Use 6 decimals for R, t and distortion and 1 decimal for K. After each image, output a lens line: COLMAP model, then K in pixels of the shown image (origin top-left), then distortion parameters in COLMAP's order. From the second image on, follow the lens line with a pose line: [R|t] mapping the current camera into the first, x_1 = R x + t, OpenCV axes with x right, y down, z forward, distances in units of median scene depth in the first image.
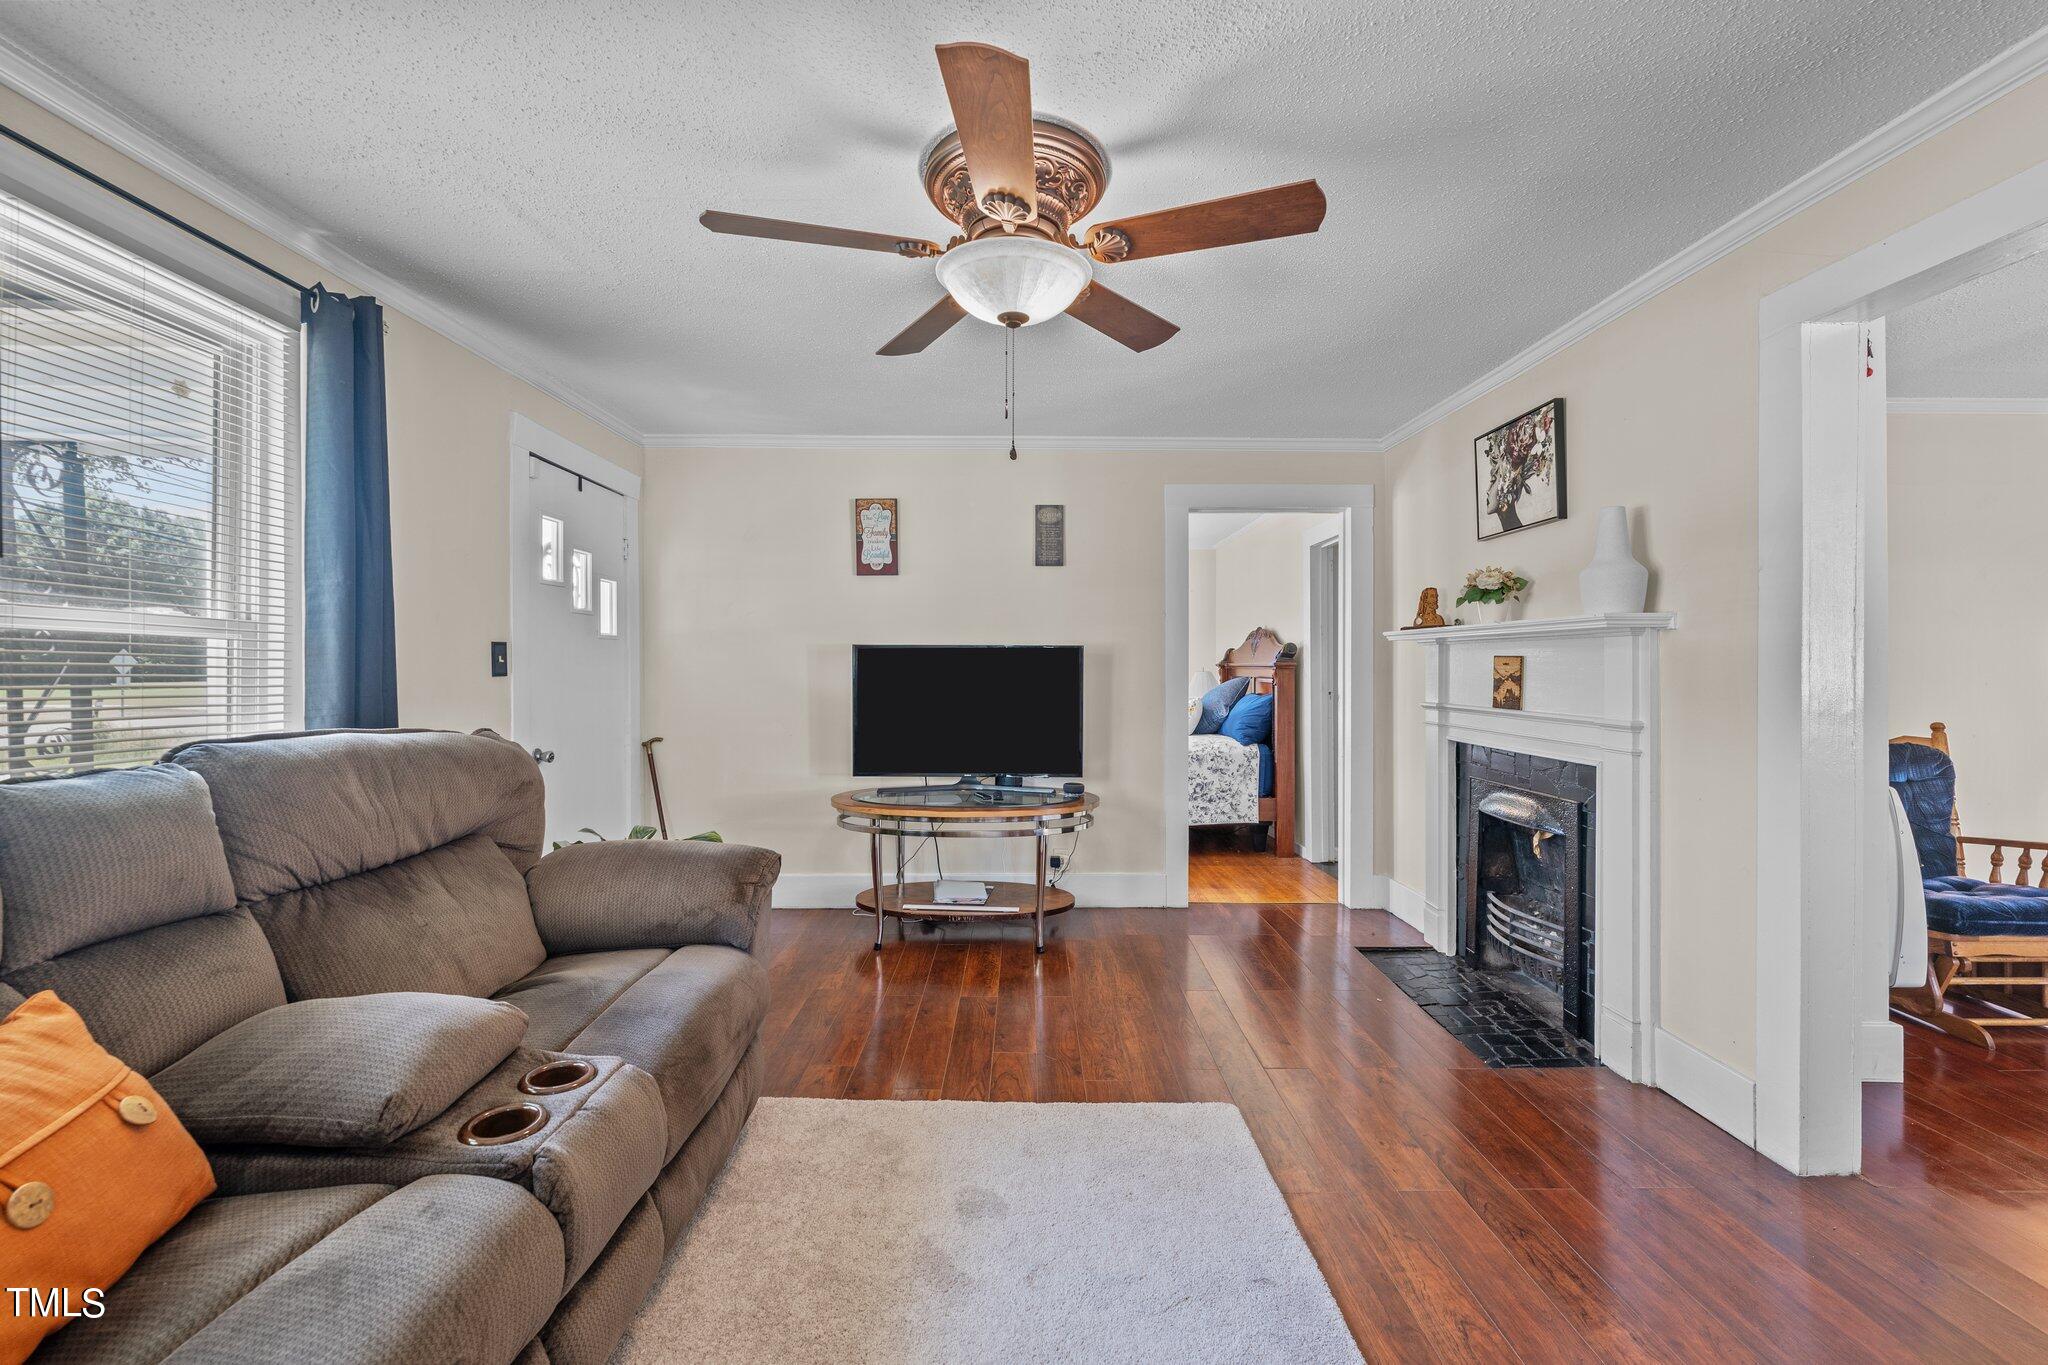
lens RADIAL K [[843.0, 0, 1018.1], [0, 843.0, 682.5], [0, 0, 1]] dist [0.000848, 0.000062]
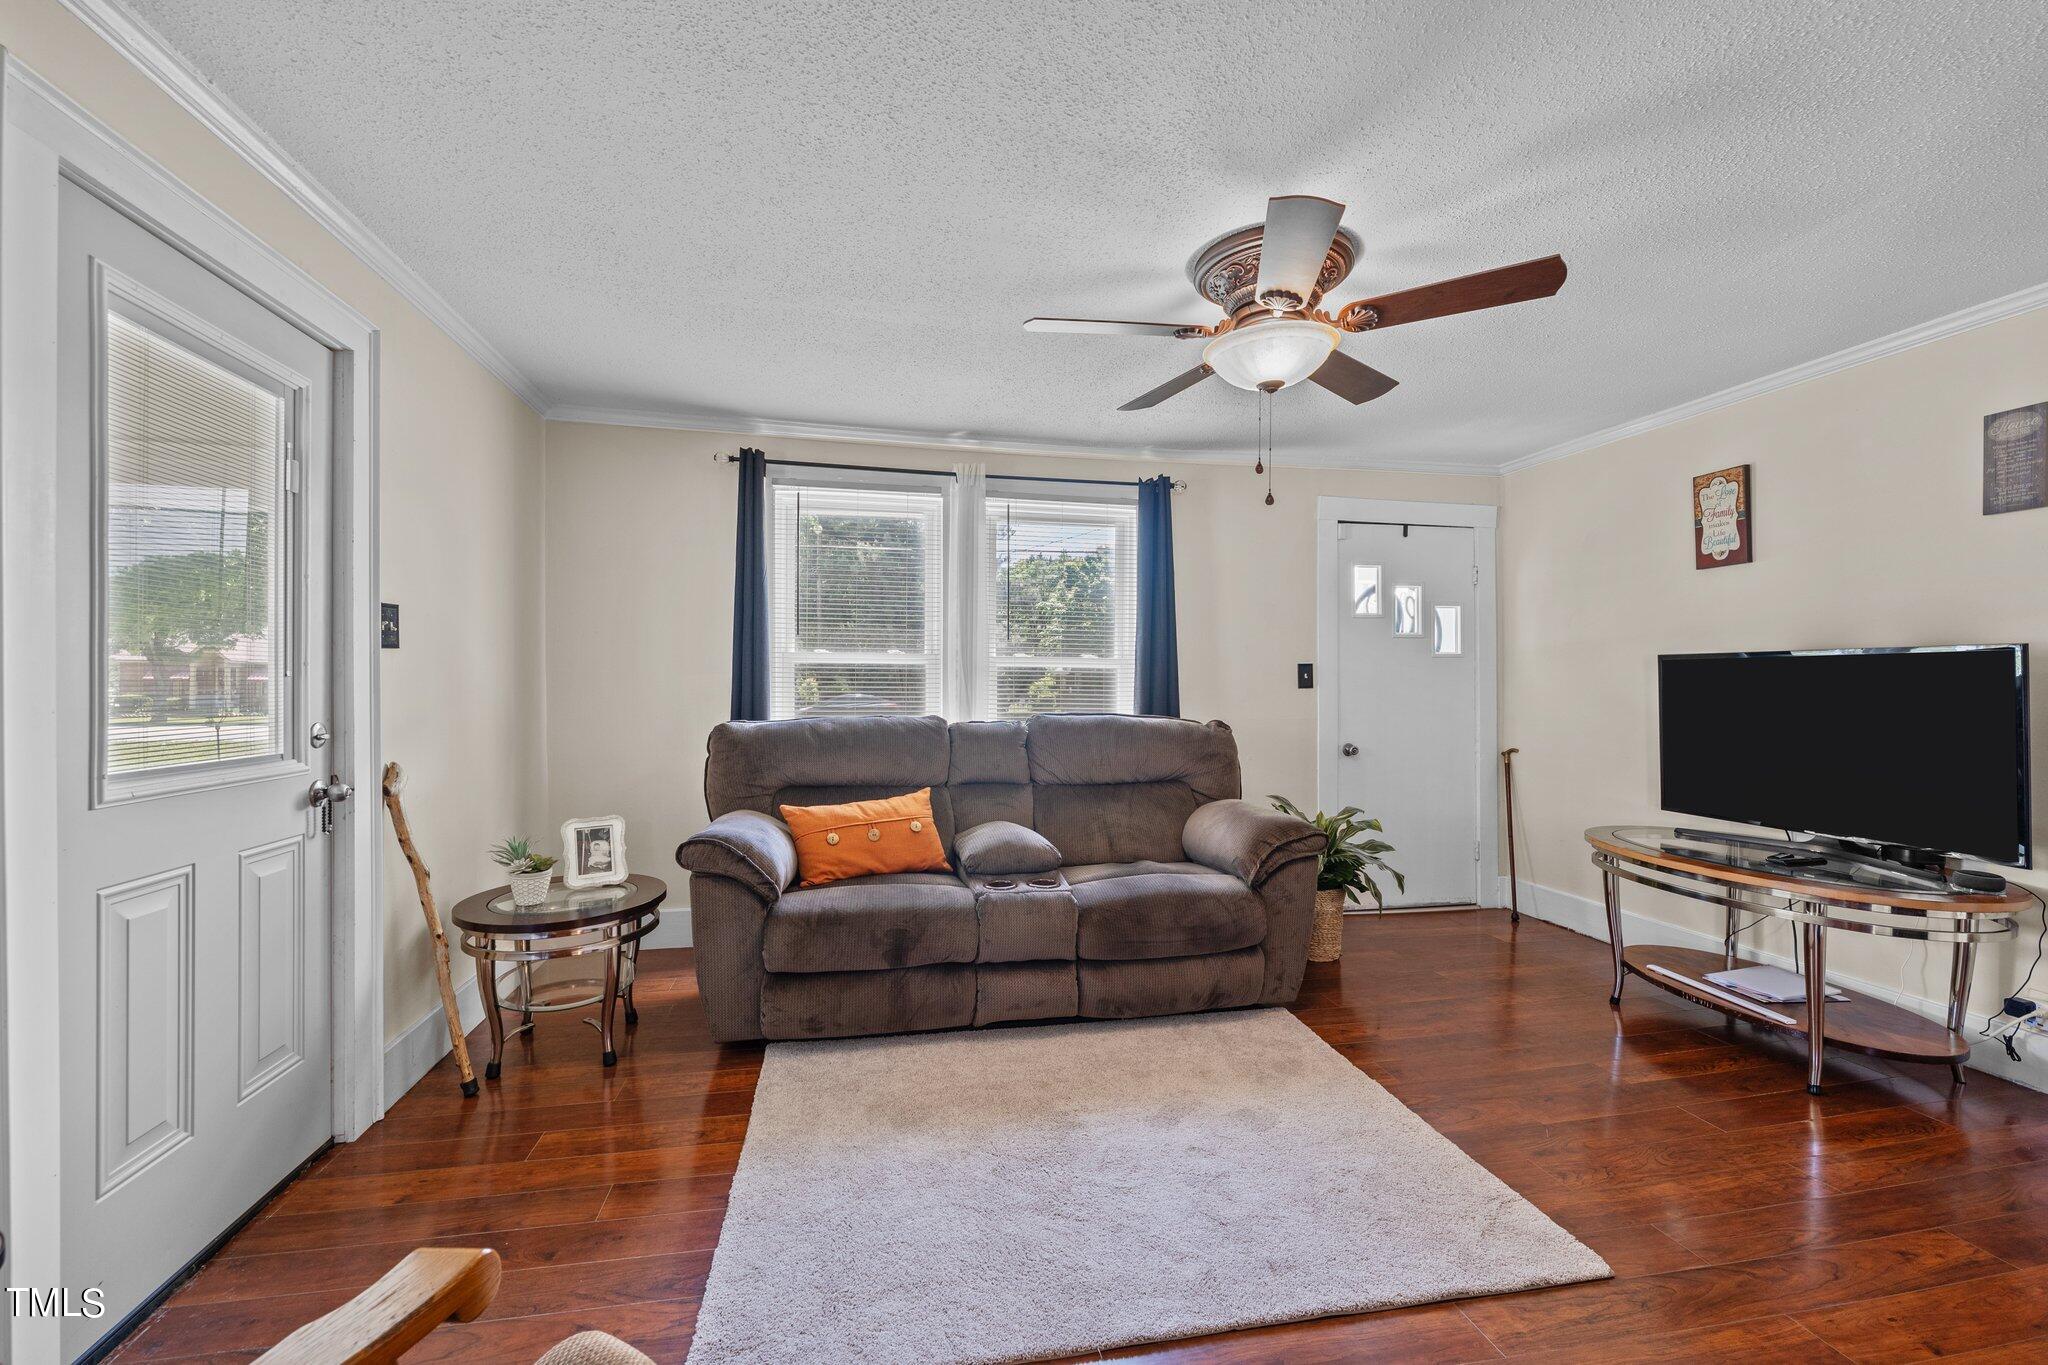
lens RADIAL K [[843.0, 0, 1018.1], [0, 843.0, 682.5], [0, 0, 1]] dist [0.000848, 0.000062]
pose [[0.189273, -0.001317, -0.981924, 0.663471], [-0.015225, 0.999875, -0.004275, -0.003390], [0.981806, 0.015759, 0.189230, 0.257208]]
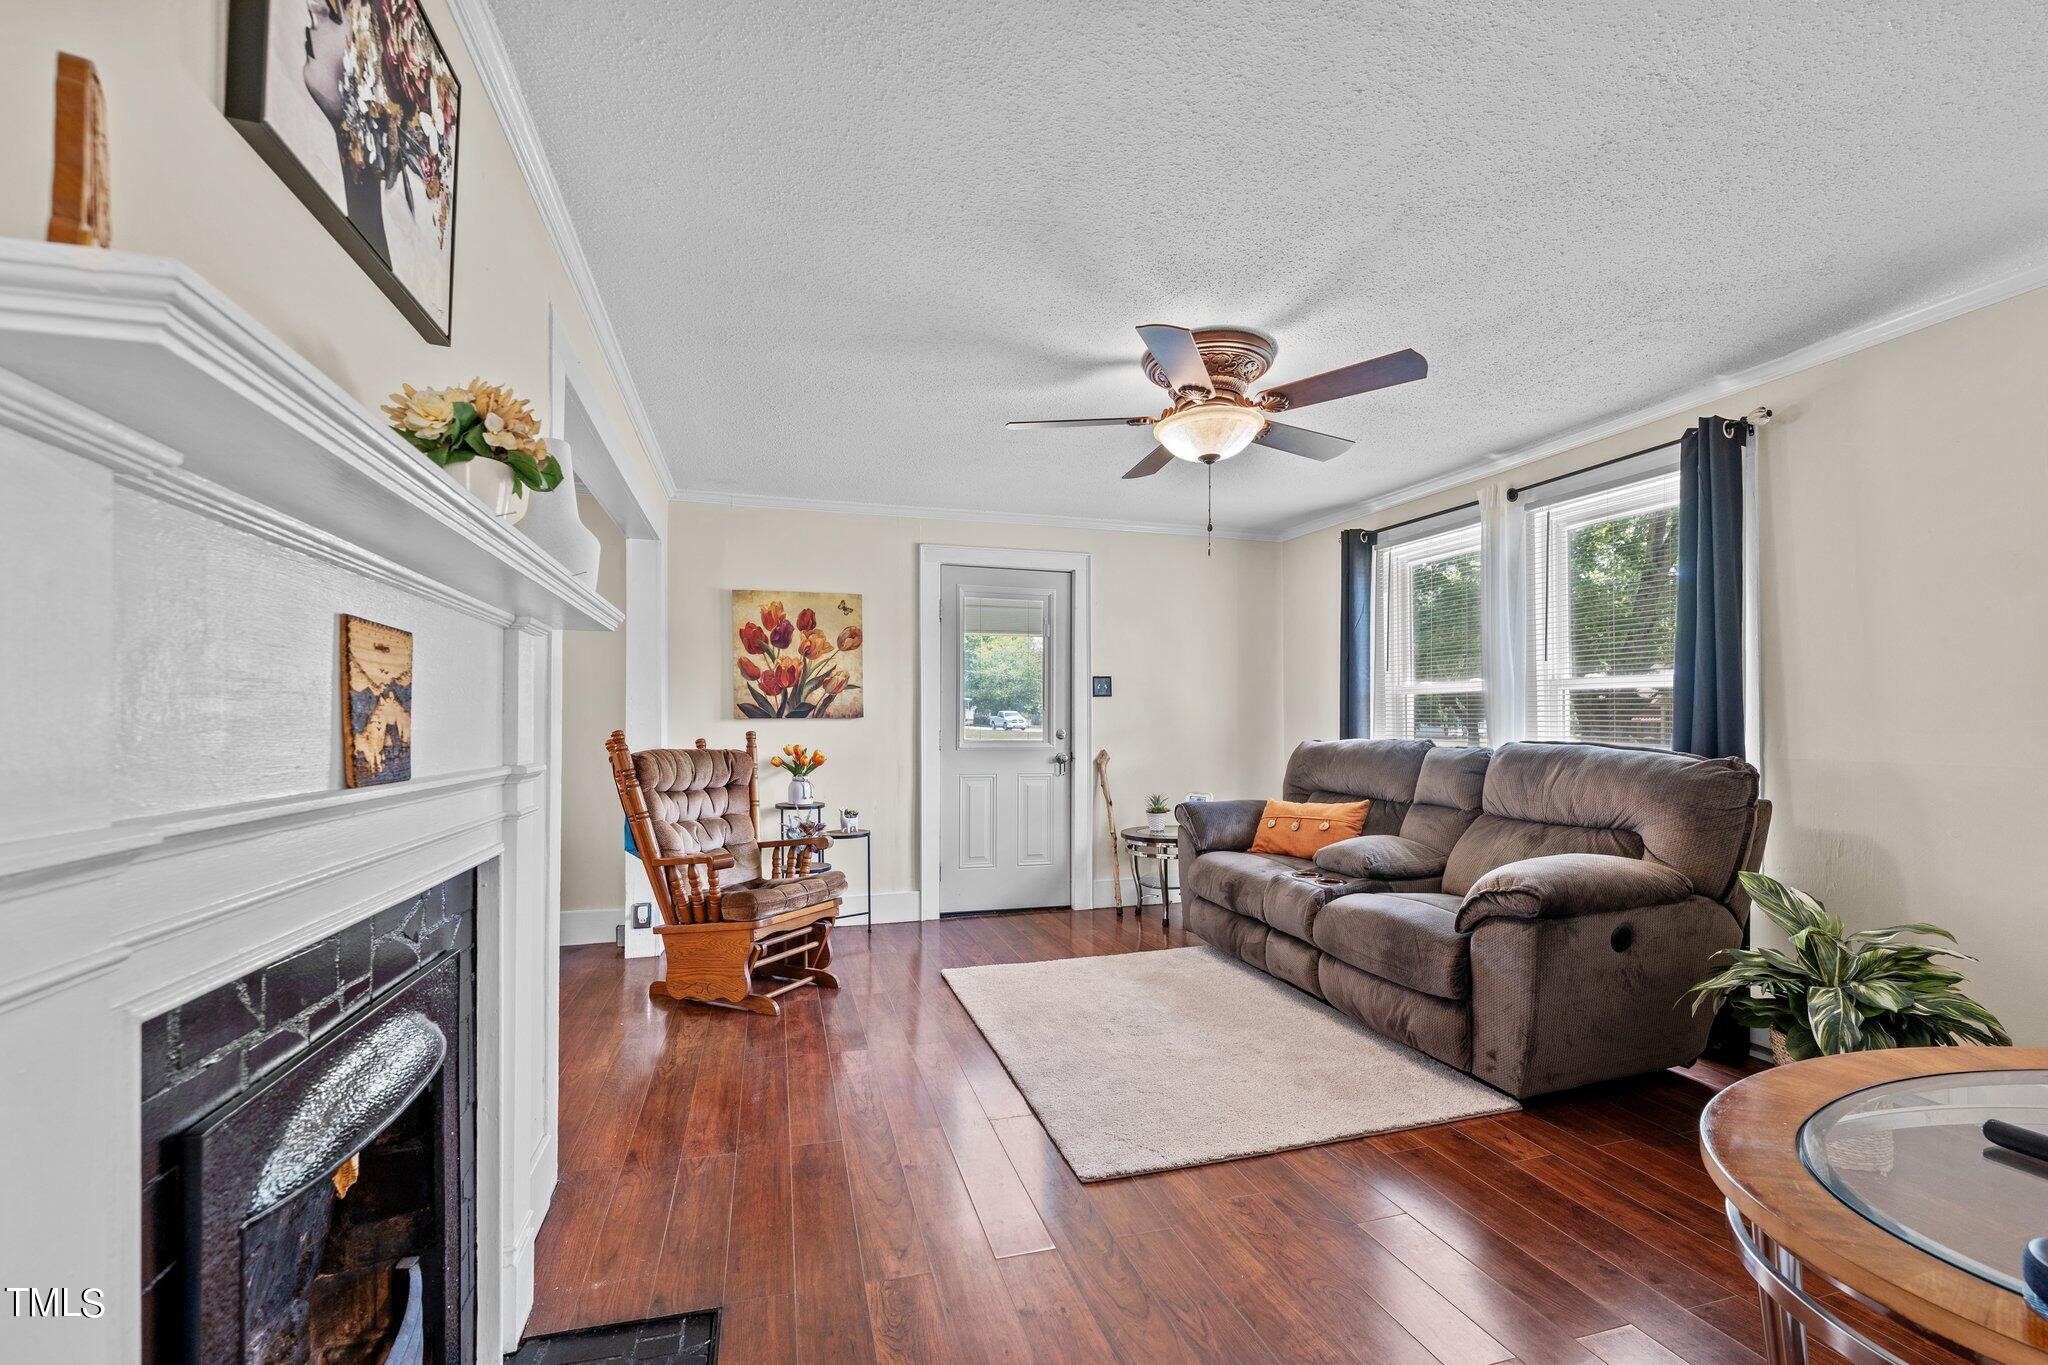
lens RADIAL K [[849.9, 0, 1025.3], [0, 849.9, 719.1], [0, 0, 1]] dist [-0.000014, 0.000025]
pose [[-0.957025, -0.003706, -0.289982, 0.432890], [-0.006639, 0.999936, 0.009130, 0.001088], [0.289930, 0.010663, -0.956988, 1.393456]]
